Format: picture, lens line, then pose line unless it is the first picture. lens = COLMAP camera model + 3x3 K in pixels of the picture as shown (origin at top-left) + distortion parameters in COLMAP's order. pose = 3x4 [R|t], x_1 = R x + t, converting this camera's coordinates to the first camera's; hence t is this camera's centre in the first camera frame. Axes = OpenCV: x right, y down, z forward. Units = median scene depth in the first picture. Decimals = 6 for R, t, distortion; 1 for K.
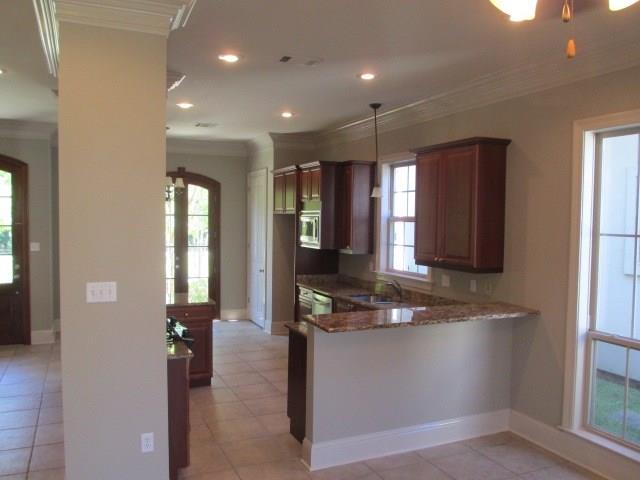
lens RADIAL K [[540.0, 0, 319.2], [0, 540.0, 240.5], [0, 0, 1]] dist [-0.044065, 0.007674]
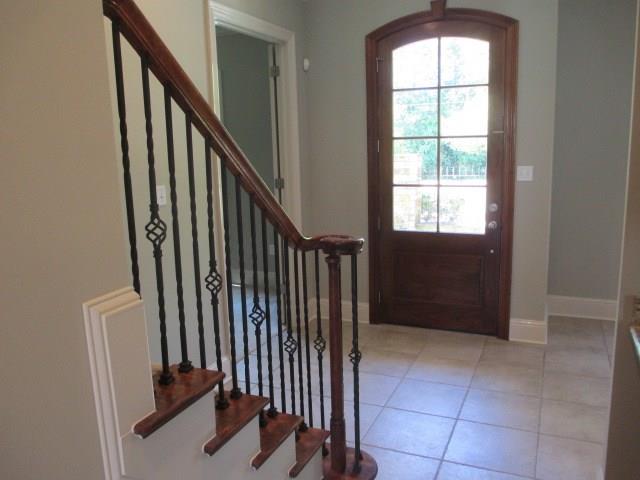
lens RADIAL K [[540.0, 0, 319.8], [0, 540.0, 240.1], [0, 0, 1]] dist [-0.044065, 0.007674]
pose [[0.670661, 0.103204, -0.734549, -0.258983], [0.001541, 0.990078, 0.140513, 0.001829], [0.741762, -0.095369, 0.663848, 0.465355]]
